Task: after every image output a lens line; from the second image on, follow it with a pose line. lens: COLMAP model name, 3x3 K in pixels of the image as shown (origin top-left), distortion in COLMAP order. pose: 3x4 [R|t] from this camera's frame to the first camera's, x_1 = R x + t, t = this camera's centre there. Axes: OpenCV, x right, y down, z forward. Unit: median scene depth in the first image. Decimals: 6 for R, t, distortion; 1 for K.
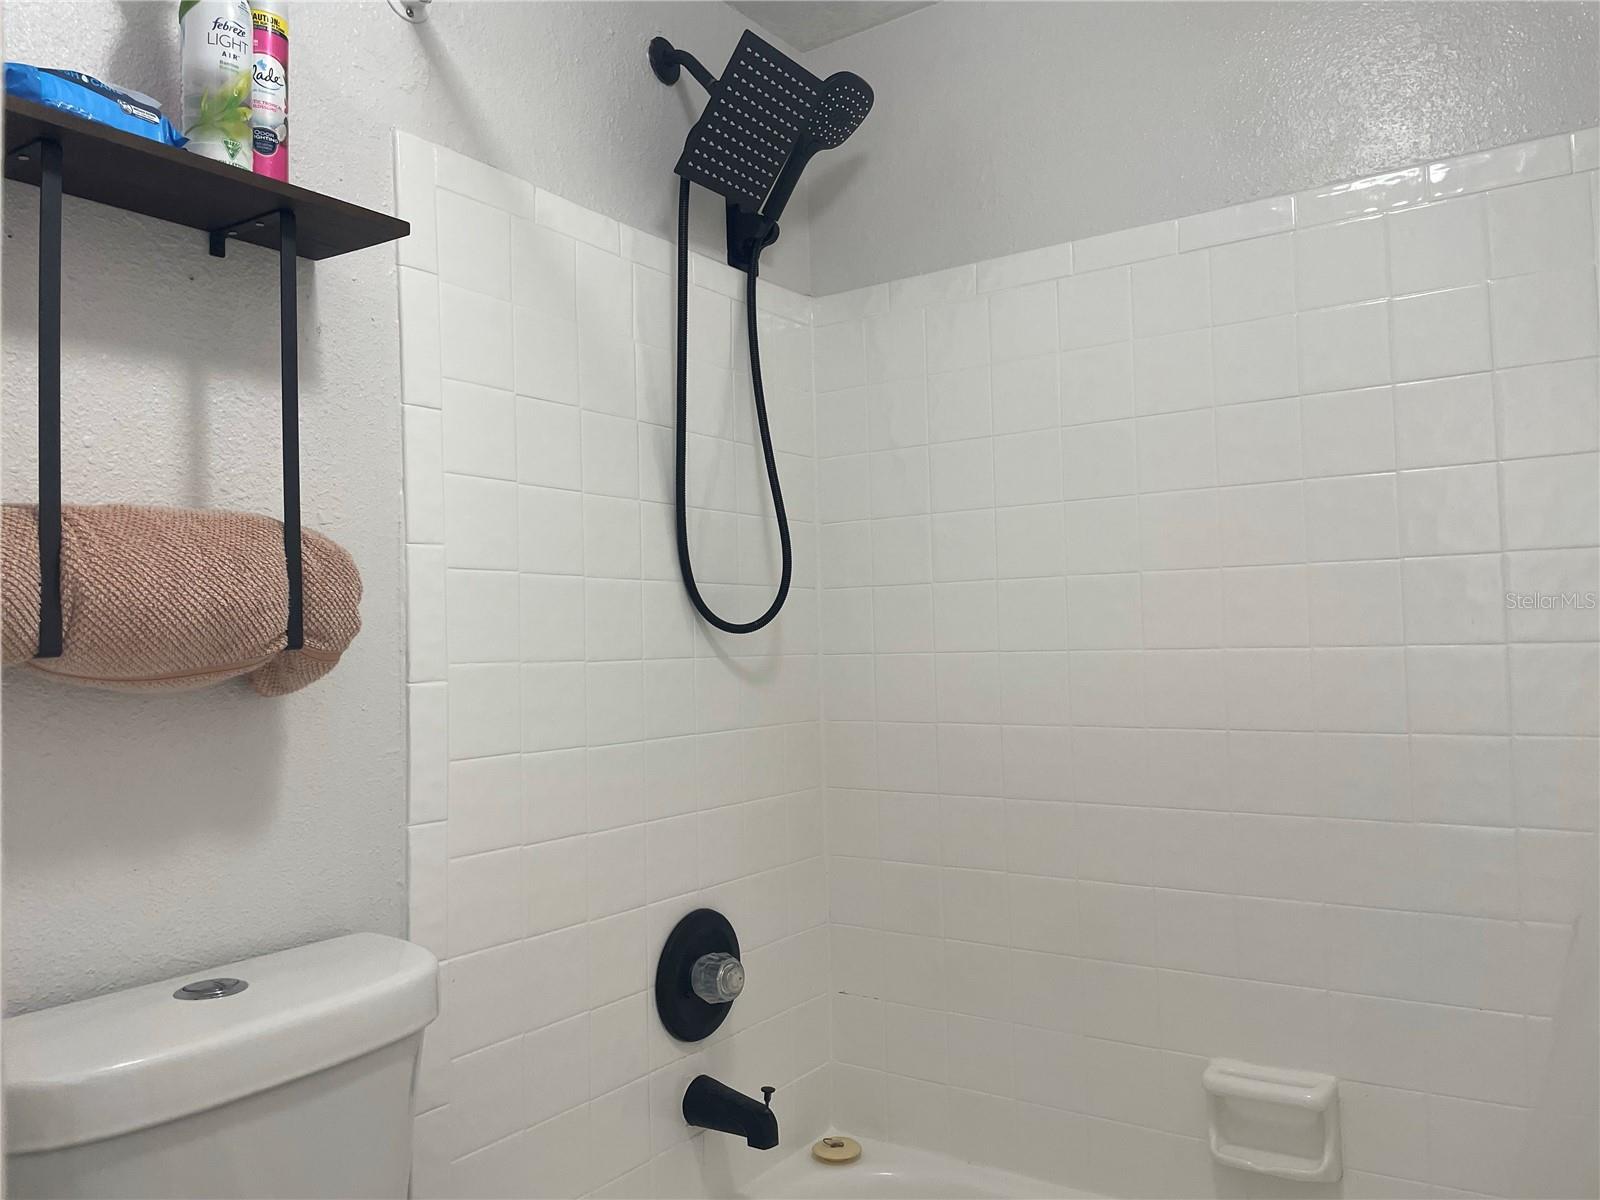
lens RADIAL K [[1226.6, 0, 800.0], [0, 1226.6, 600.0], [0, 0, 1]] dist [0.098643, -0.113103]
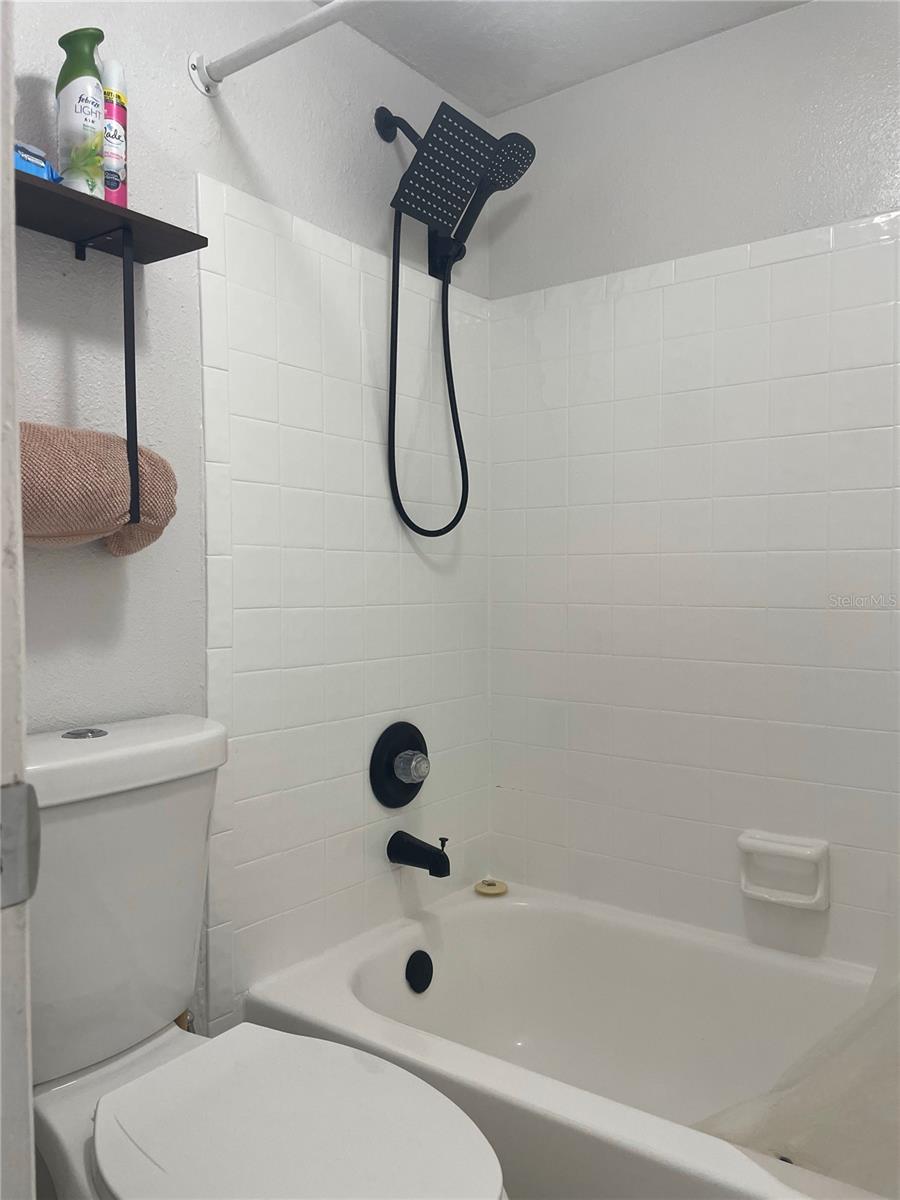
lens RADIAL K [[920.0, 0, 456.1], [0, 920.0, 607.8], [0, 0, 1]] dist [0.098643, -0.113103]
pose [[0.999081, 0.023144, -0.036069, 0.023633], [-0.020645, 0.997459, 0.068191, 0.040570], [0.037555, -0.067383, 0.997020, -0.095489]]
